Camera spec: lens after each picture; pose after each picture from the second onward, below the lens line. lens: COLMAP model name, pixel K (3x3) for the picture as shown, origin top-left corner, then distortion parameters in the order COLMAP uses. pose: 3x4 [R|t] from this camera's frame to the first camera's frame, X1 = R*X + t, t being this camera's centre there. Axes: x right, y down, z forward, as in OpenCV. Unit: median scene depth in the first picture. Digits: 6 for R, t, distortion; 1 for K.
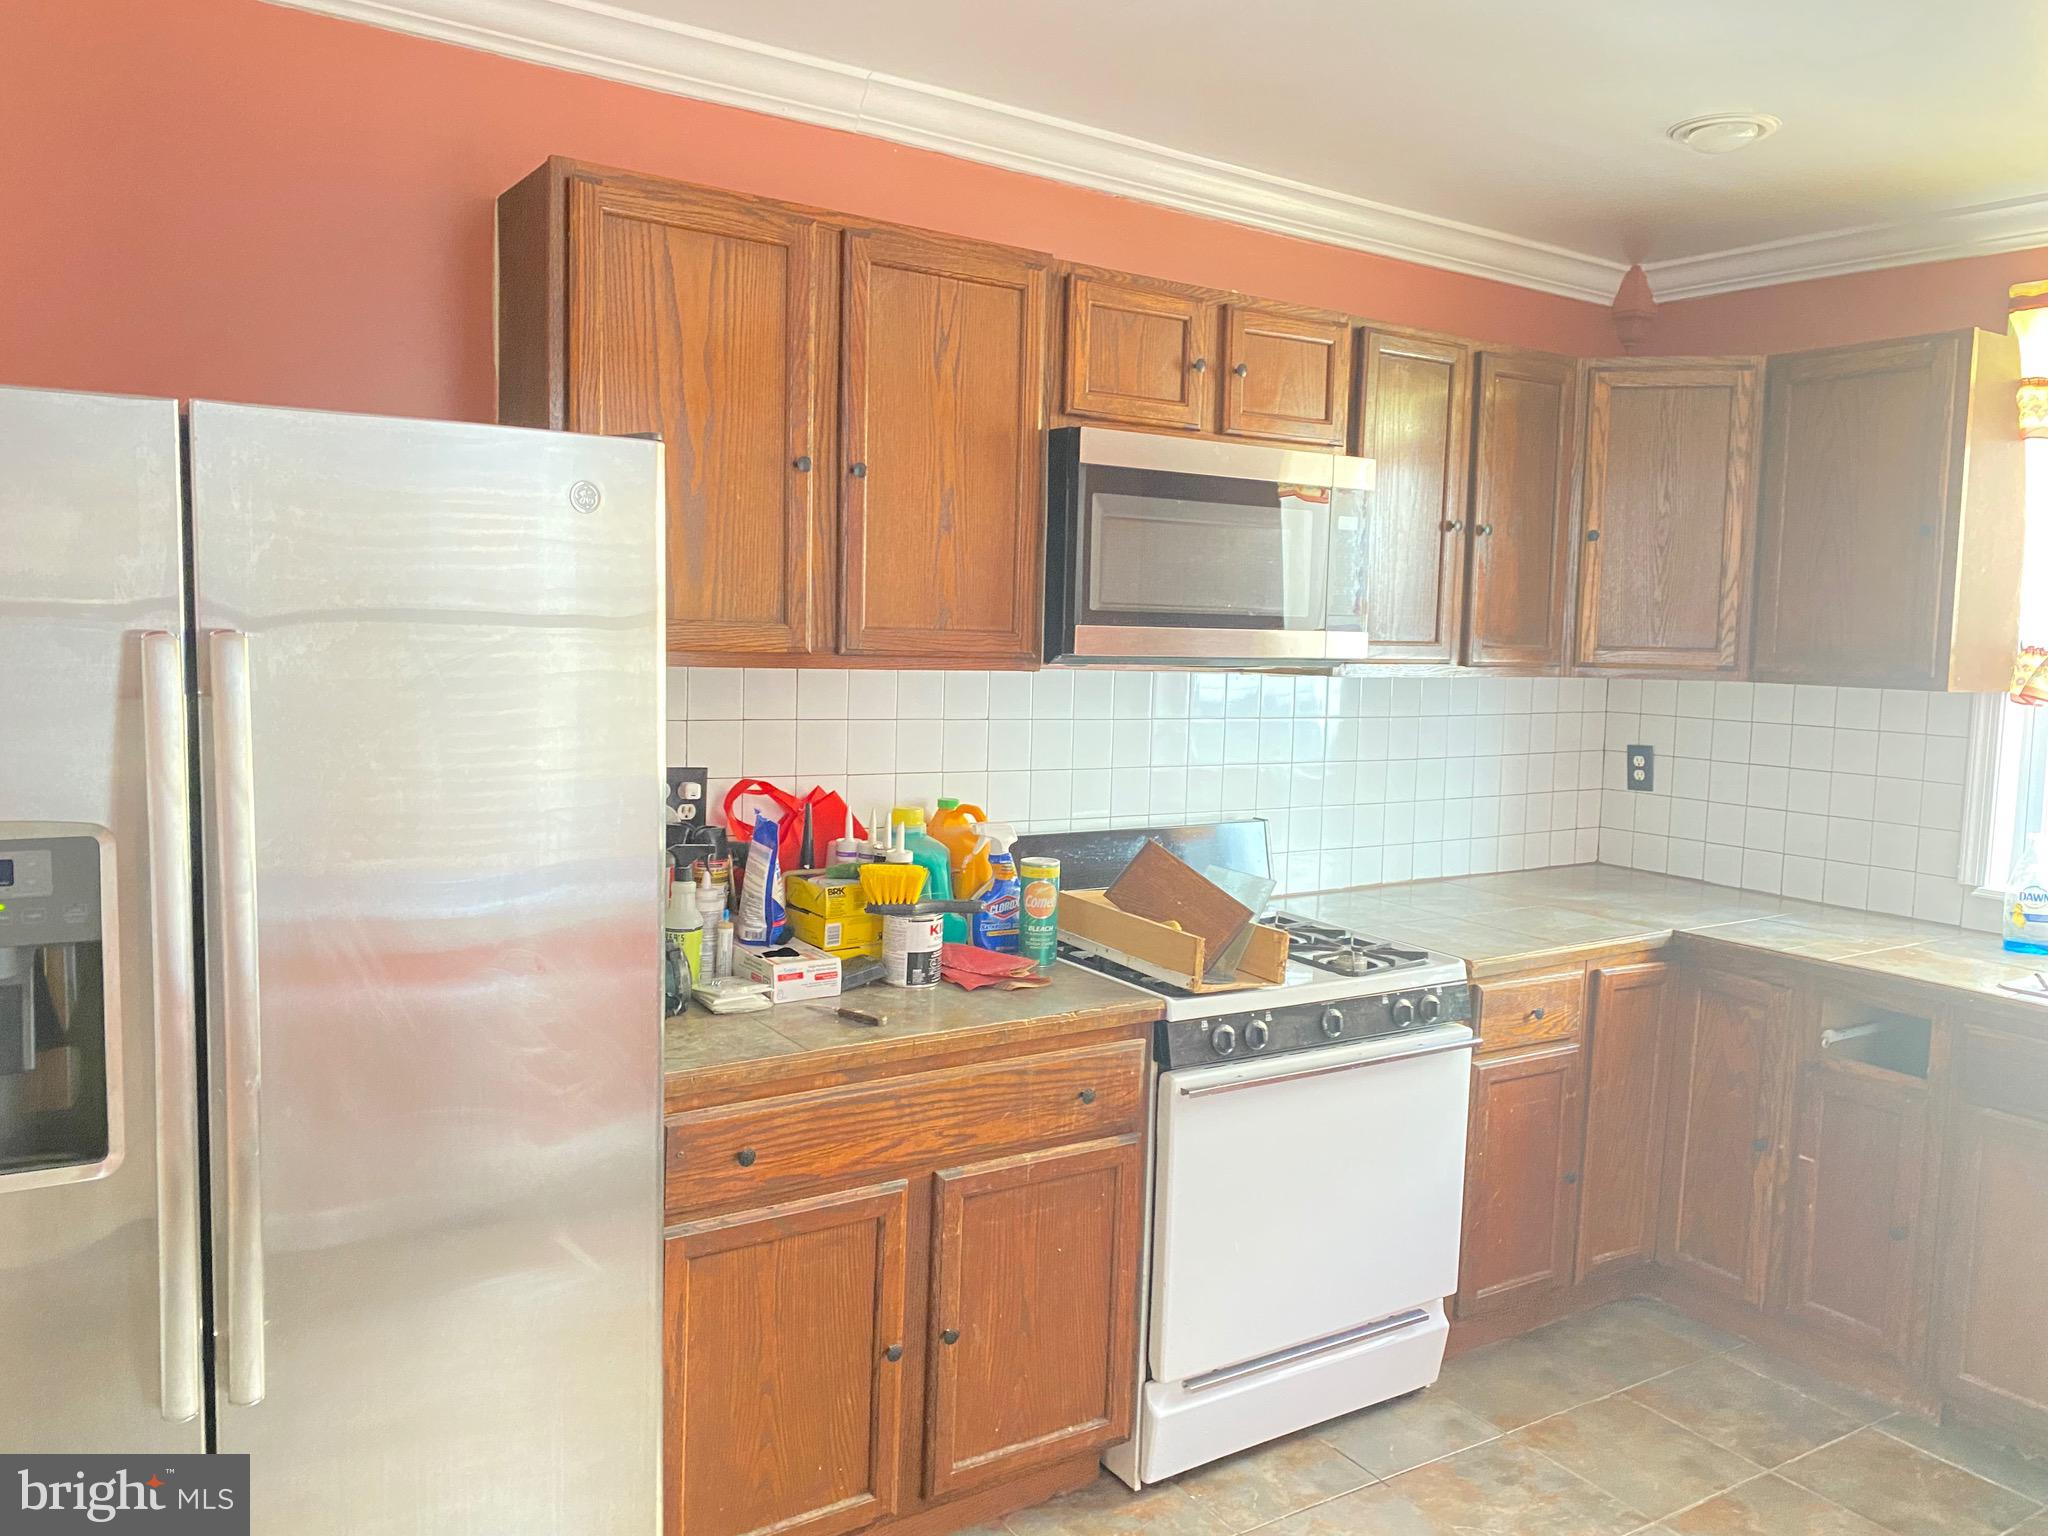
lens RADIAL K [[1553.1, 0, 1034.1], [0, 1553.1, 754.6], [0, 0, 1]] dist [0.048815, -0.063704]
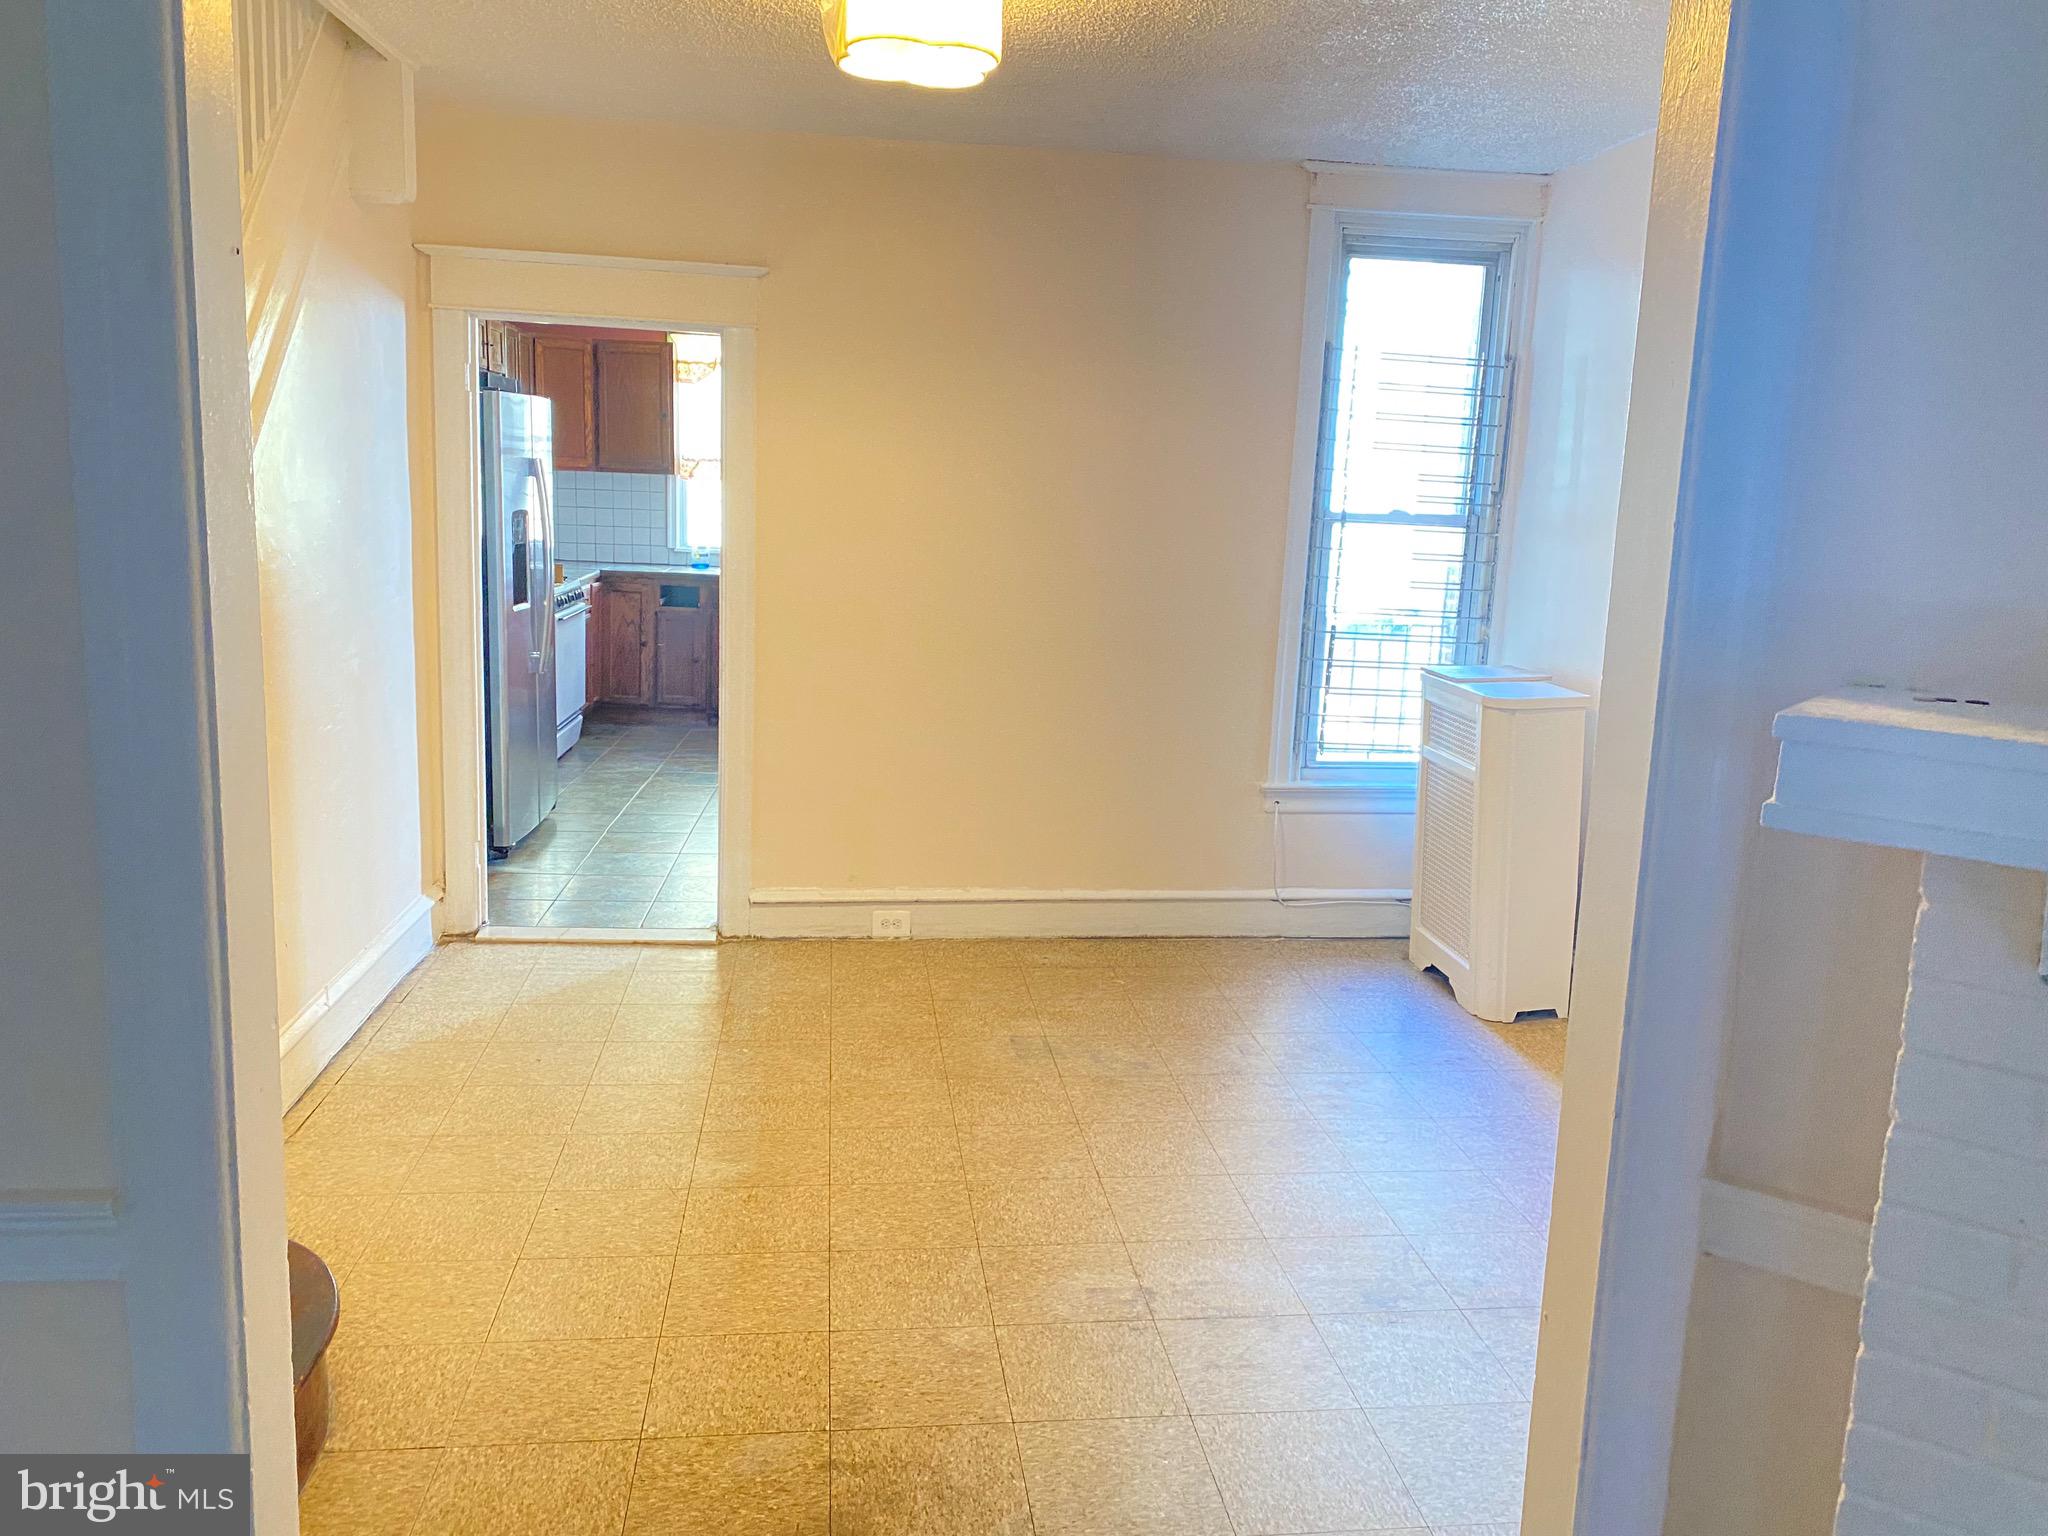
lens RADIAL K [[1553.1, 0, 1043.2], [0, 1553.1, 739.4], [0, 0, 1]] dist [0.048815, -0.063704]
pose [[0.456424, -0.157238, 0.875759, -1.672918], [0.053453, 0.987329, 0.149412, 0.046903], [-0.888155, -0.021383, 0.459046, -0.893593]]
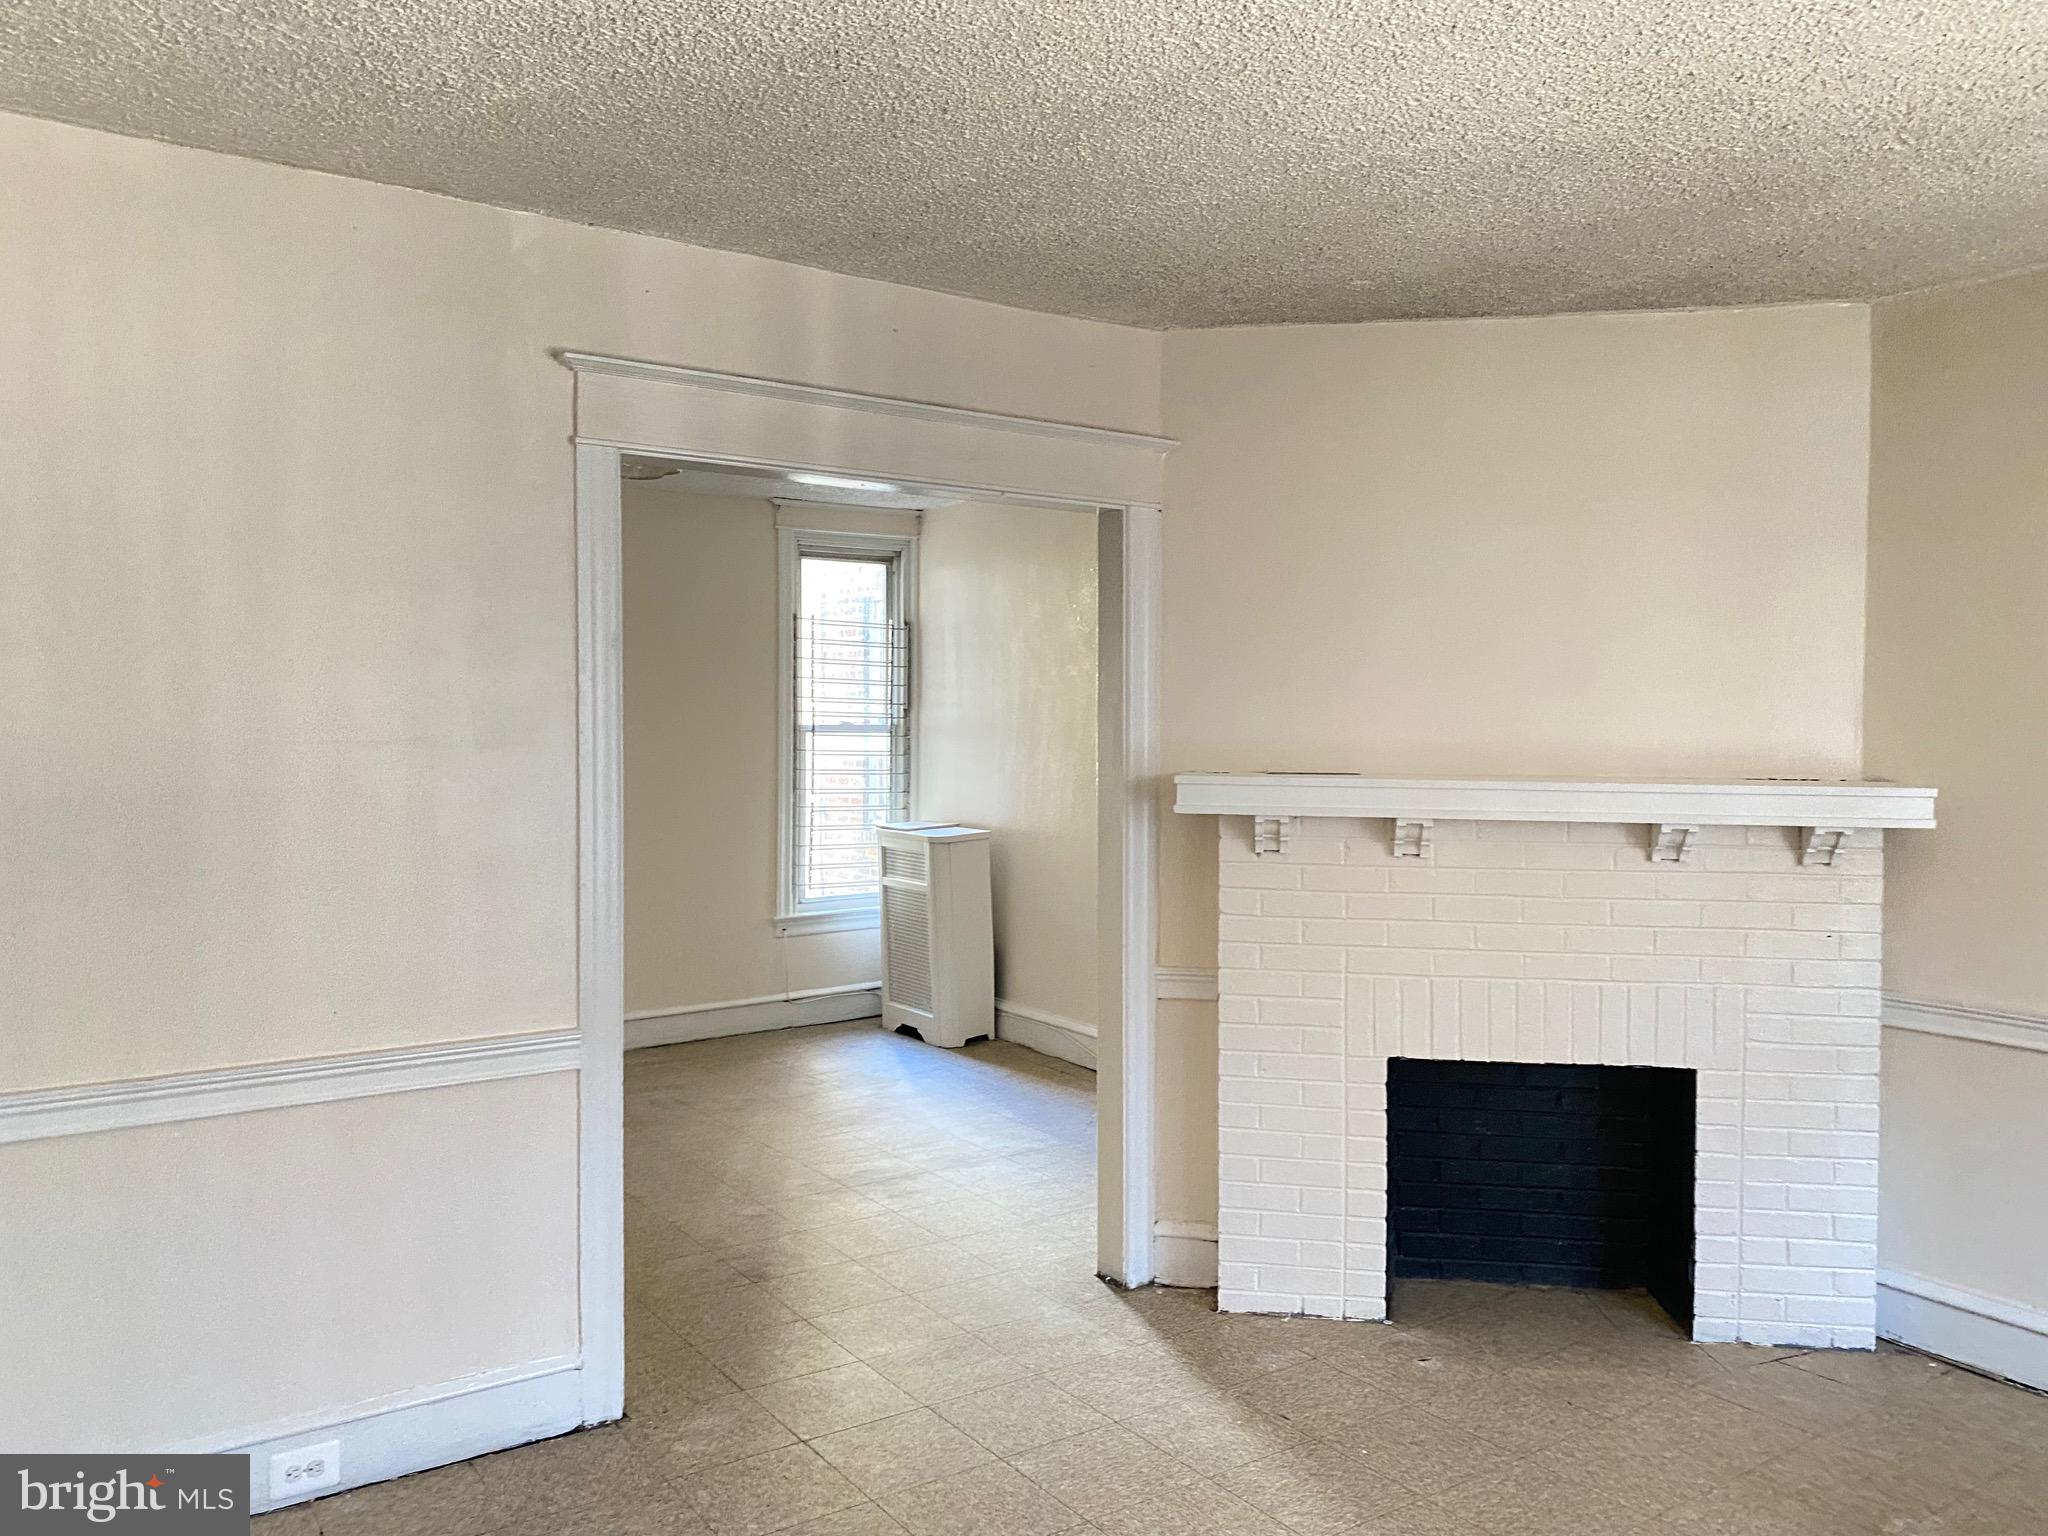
lens RADIAL K [[1553.1, 0, 1047.6], [0, 1553.1, 751.8], [0, 0, 1]] dist [0.048815, -0.063704]
pose [[-0.001844, -0.051818, 0.998655, -2.461342], [0.089198, 0.994667, 0.051775, 0.020379], [-0.996012, 0.089173, 0.002788, -0.780420]]
